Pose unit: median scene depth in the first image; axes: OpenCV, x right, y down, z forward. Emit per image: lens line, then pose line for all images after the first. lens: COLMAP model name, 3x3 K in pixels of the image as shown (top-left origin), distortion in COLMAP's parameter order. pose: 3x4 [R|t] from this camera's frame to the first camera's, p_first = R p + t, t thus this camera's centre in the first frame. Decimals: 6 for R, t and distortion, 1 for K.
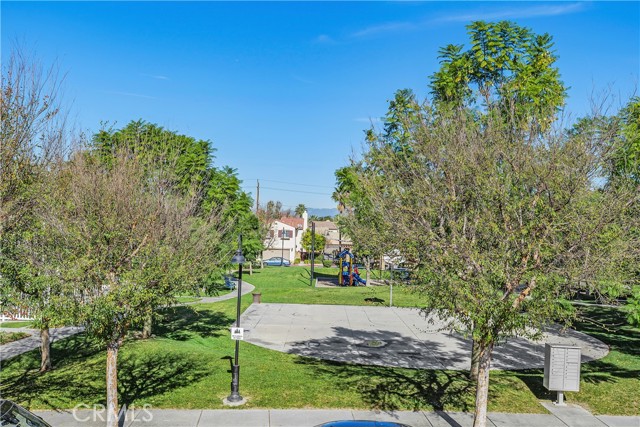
lens RADIAL K [[629.8, 0, 322.7], [0, 629.8, 212.8], [0, 0, 1]] dist [-0.008225, 0.000000]
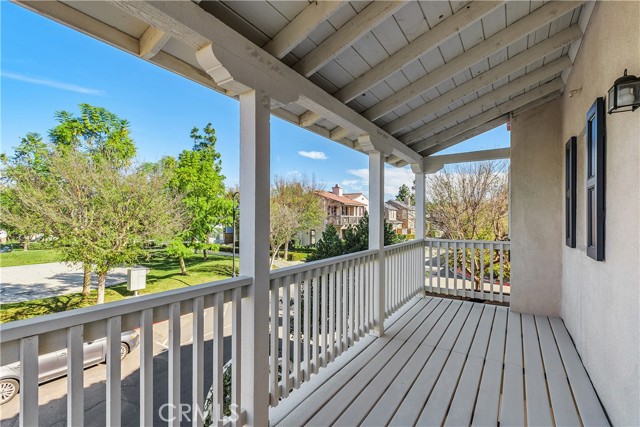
lens RADIAL K [[294.2, 0, 320.0], [0, 294.2, 217.5], [0, 0, 1]] dist [-0.000589, 0.000362]
pose [[0.552040, -0.025711, 0.833421, -0.098085], [-0.008894, 0.999286, 0.036720, -0.006013], [-0.833770, -0.027683, 0.551417, -0.061745]]
